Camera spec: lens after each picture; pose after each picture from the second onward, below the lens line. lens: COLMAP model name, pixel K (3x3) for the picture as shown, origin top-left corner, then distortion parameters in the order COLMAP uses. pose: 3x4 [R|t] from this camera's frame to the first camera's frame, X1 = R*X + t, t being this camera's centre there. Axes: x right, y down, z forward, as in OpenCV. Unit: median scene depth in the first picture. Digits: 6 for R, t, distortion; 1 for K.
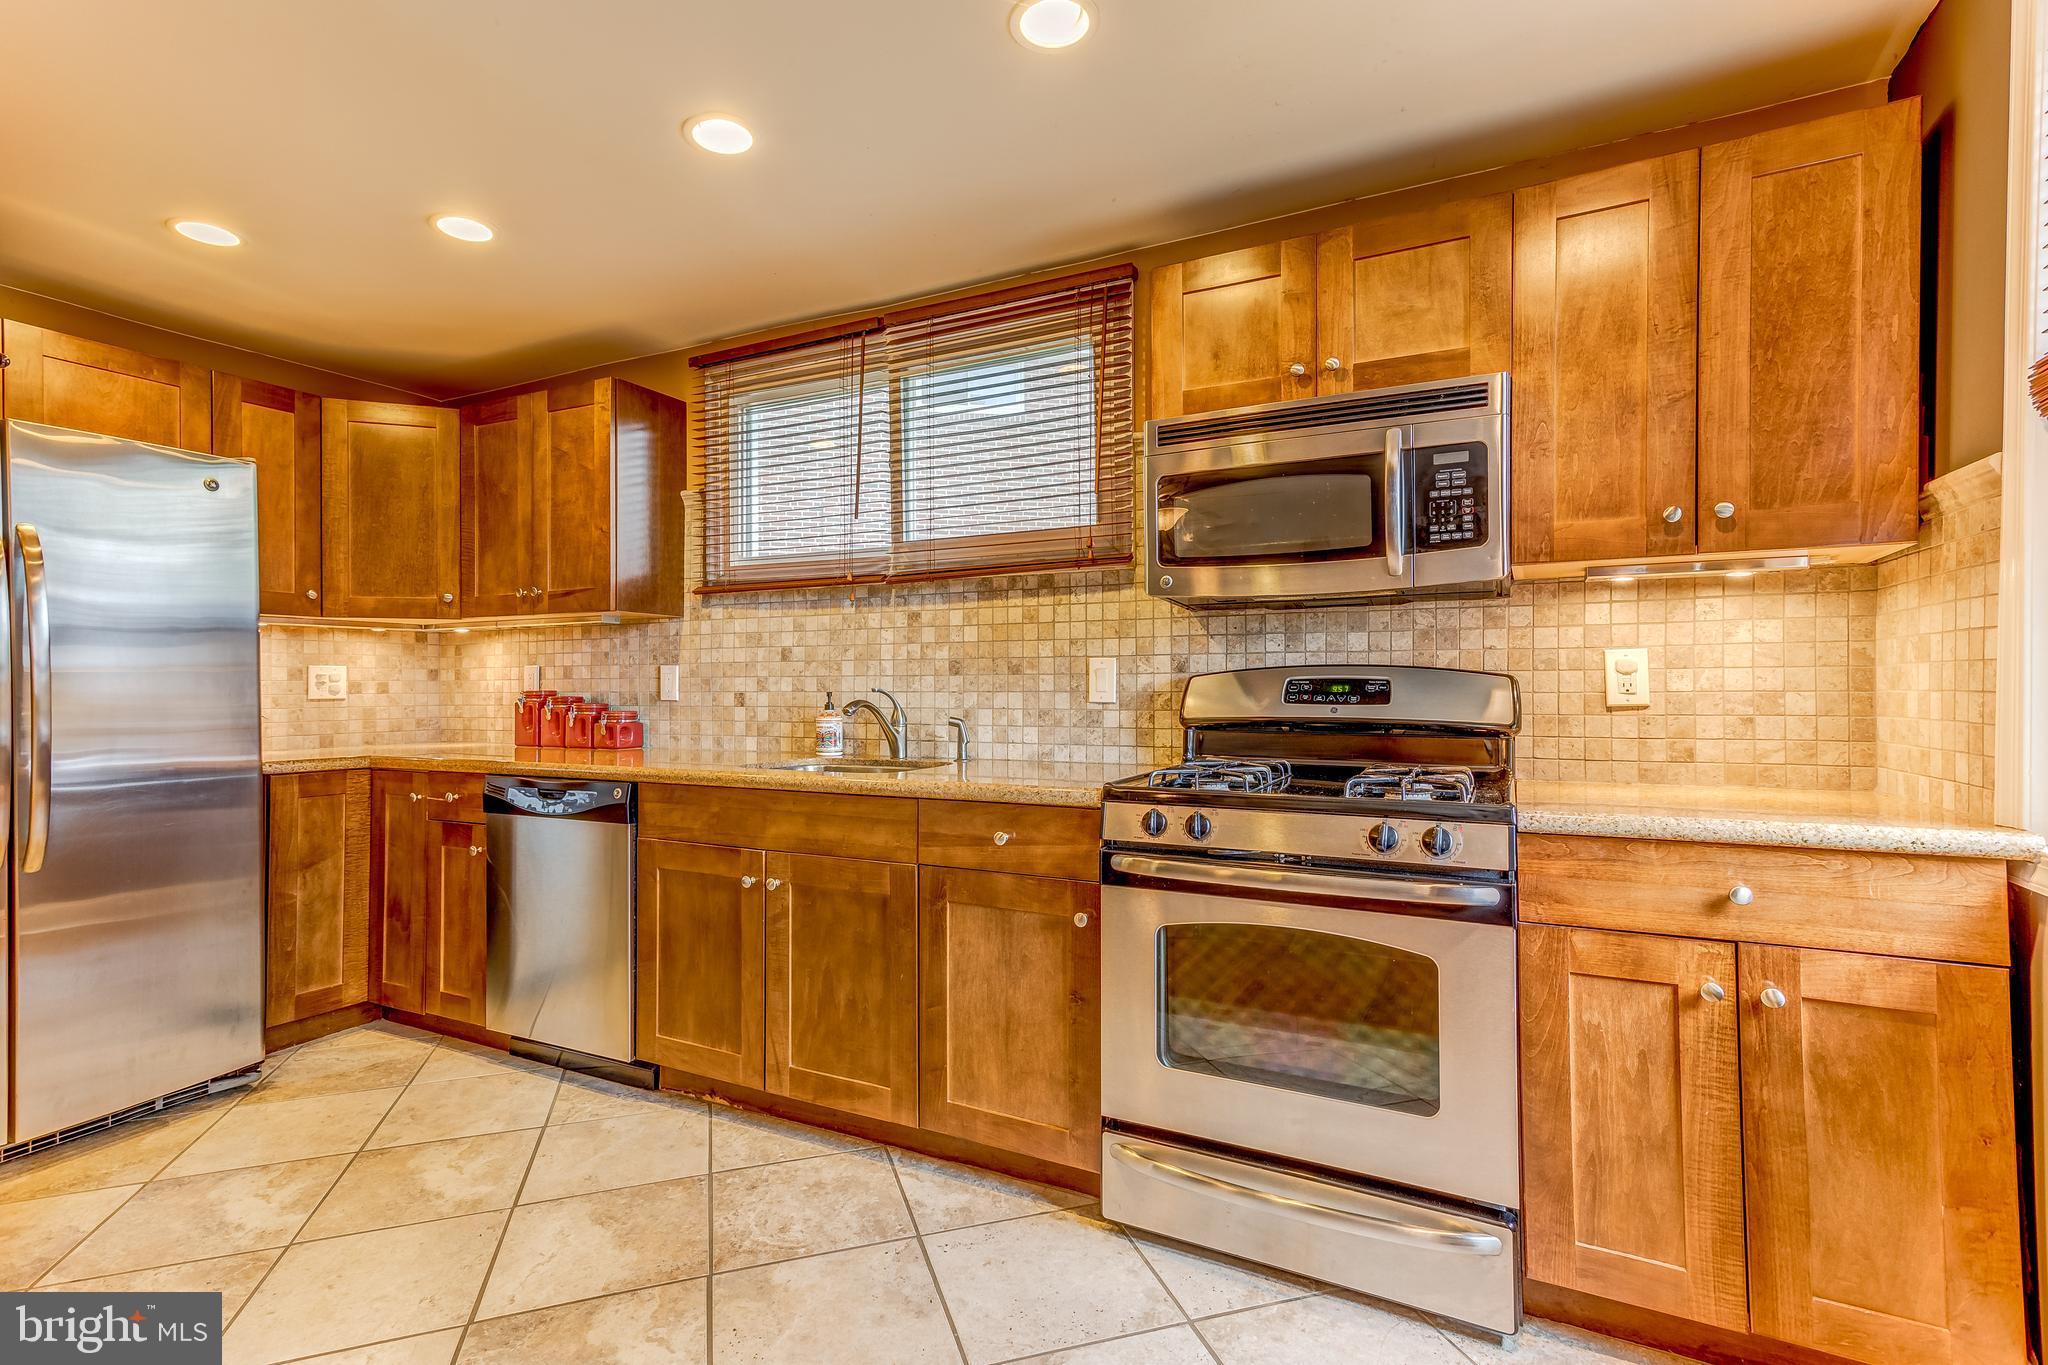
lens RADIAL K [[969.6, 0, 1013.6], [0, 969.6, 680.2], [0, 0, 1]] dist [0.024750, 0.000863]
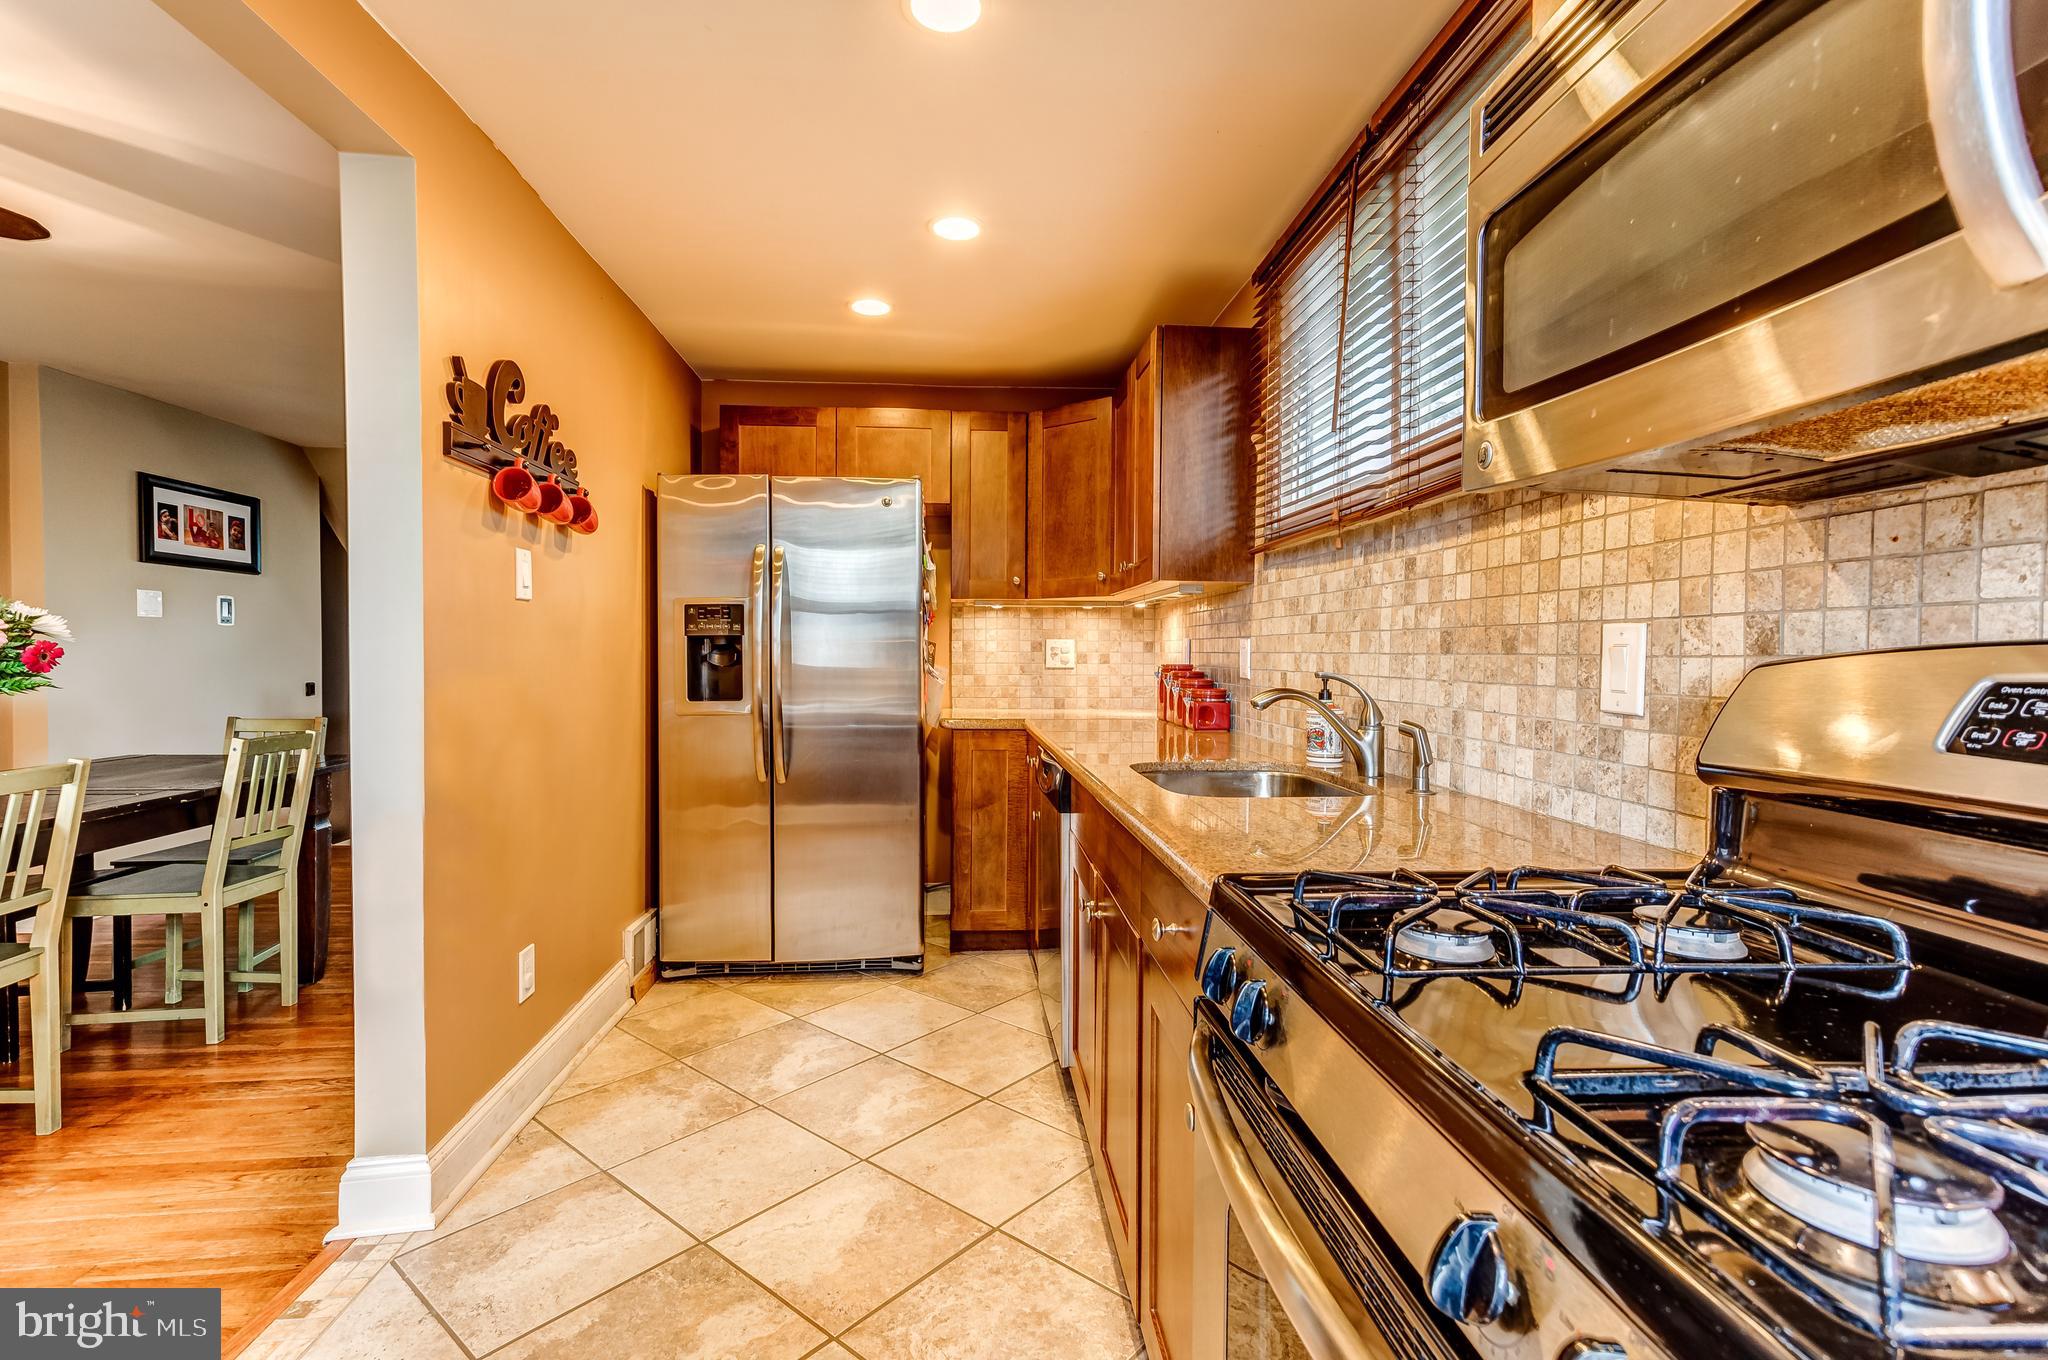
lens RADIAL K [[960.8, 0, 1021.1], [0, 960.8, 668.9], [0, 0, 1]] dist [0.027315, 0.000733]
pose [[0.524030, 0.022604, -0.851400, 0.326311], [-0.002370, 0.999683, 0.025082, -0.010624], [0.851696, -0.011126, 0.523918, 0.442705]]
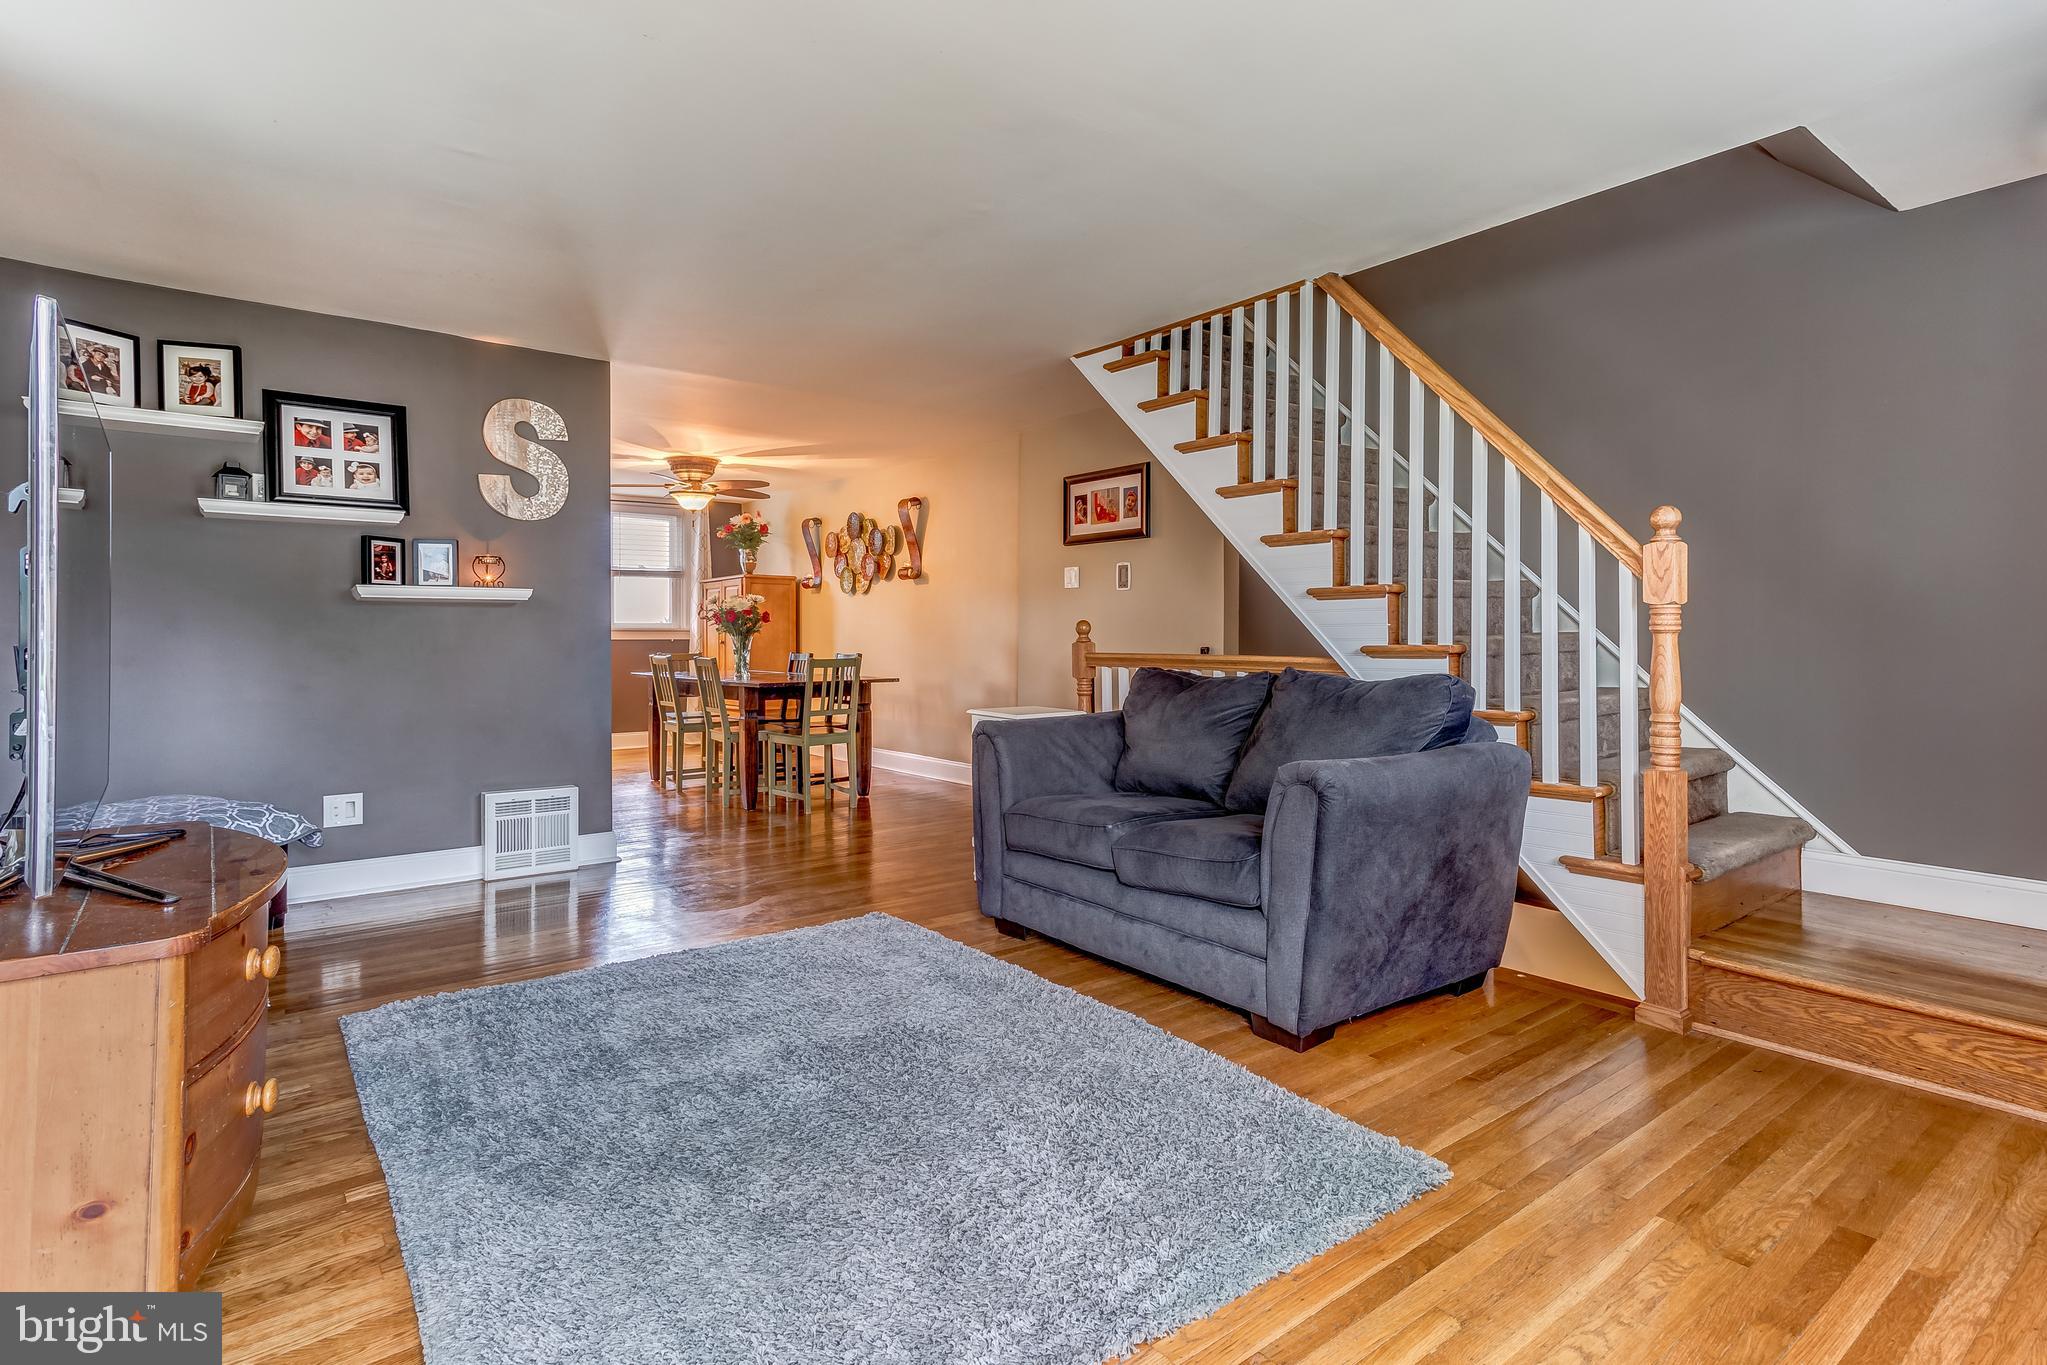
lens RADIAL K [[1040.5, 0, 1022.5], [0, 1040.5, 623.7], [0, 0, 1]] dist [0.000393, 0.000227]
pose [[-0.902536, 0.011003, 0.430474, -2.503578], [0.004288, 0.999854, -0.016567, 0.055437], [-0.430593, -0.013106, -0.902451, 2.003866]]
